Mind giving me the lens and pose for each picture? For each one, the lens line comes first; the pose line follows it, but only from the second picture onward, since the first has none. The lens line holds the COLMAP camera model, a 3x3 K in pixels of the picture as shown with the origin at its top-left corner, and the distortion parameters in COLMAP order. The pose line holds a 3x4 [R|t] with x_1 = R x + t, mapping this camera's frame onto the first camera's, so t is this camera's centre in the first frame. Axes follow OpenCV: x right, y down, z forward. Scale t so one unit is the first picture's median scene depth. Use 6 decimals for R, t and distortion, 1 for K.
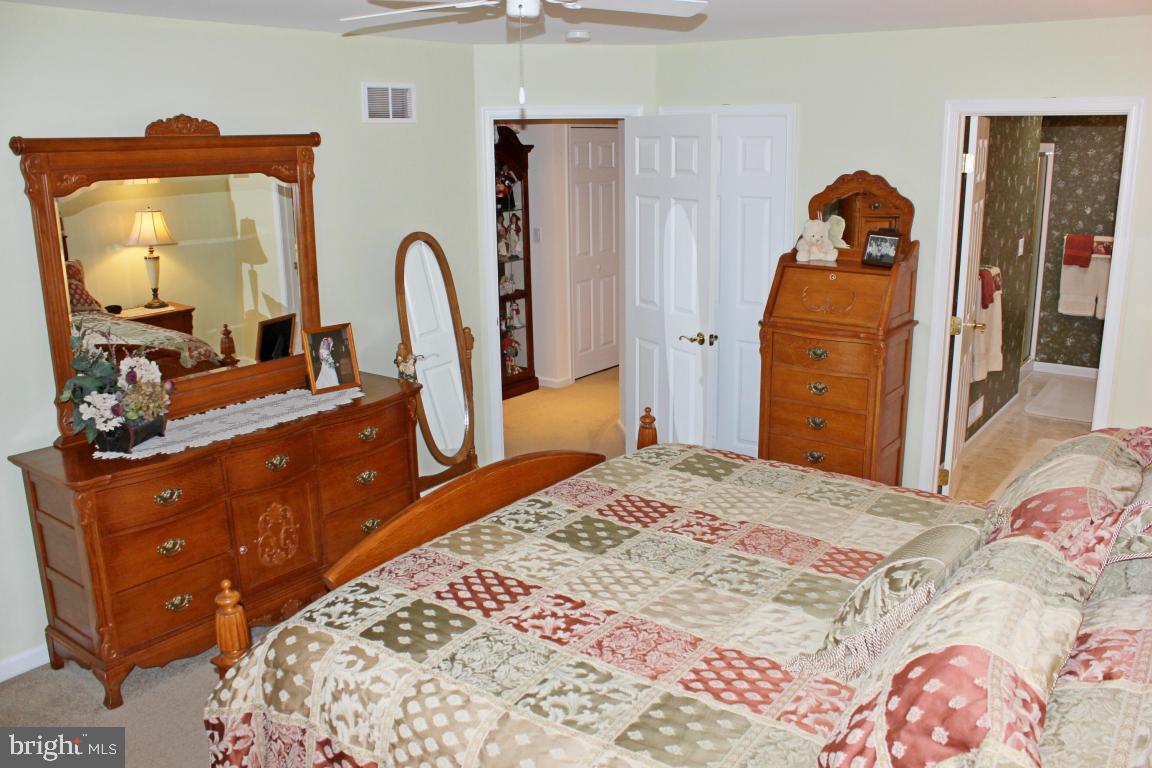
lens RADIAL K [[969.2, 0, 581.7], [0, 969.2, 381.1], [0, 0, 1]] dist [-0.152290, 0.131491]
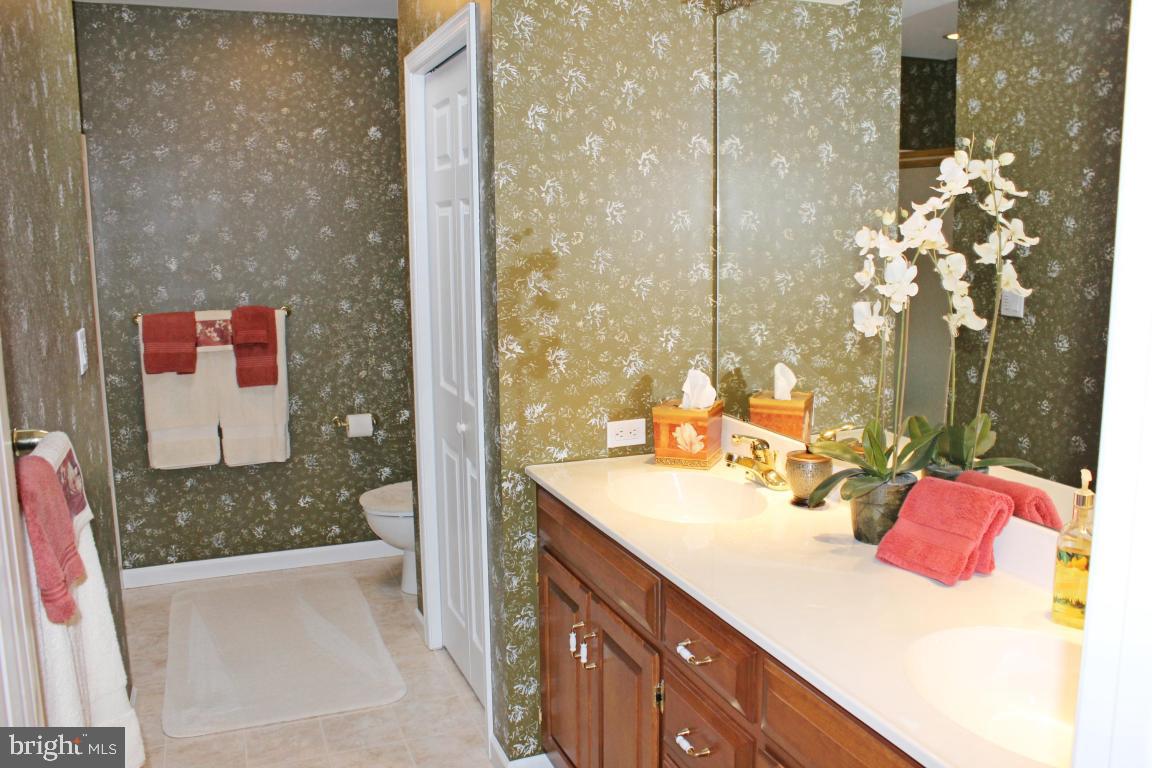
lens RADIAL K [[969.2, 0, 587.6], [0, 969.2, 383.4], [0, 0, 1]] dist [-0.152290, 0.131491]
pose [[0.531496, -0.127980, 0.837337, 0.218756], [0.207645, 0.978044, 0.017684, -0.079764], [-0.821216, 0.164470, 0.546401, 0.535856]]
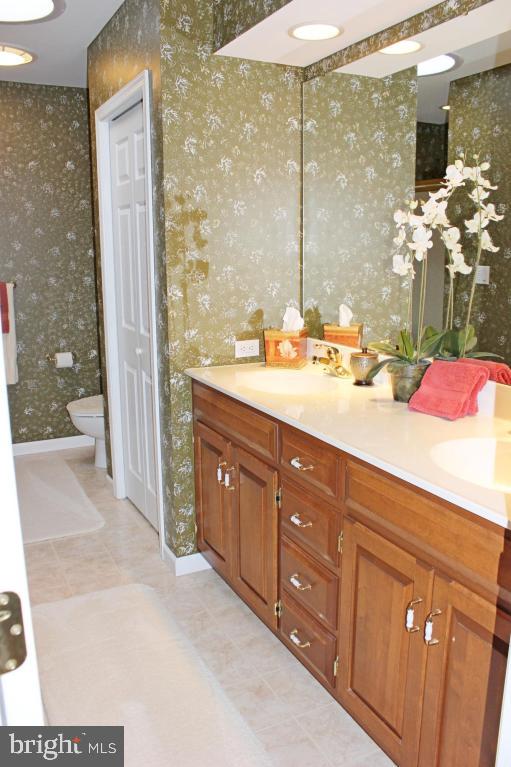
lens RADIAL K [[645.3, 0, 257.5], [0, 645.3, 391.8], [0, 0, 1]] dist [-0.152290, 0.131491]
pose [[0.452352, -0.191446, 0.871049, 0.196097], [0.216290, 0.971080, 0.101108, -0.067071], [-0.865215, 0.142663, 0.480678, 0.538802]]
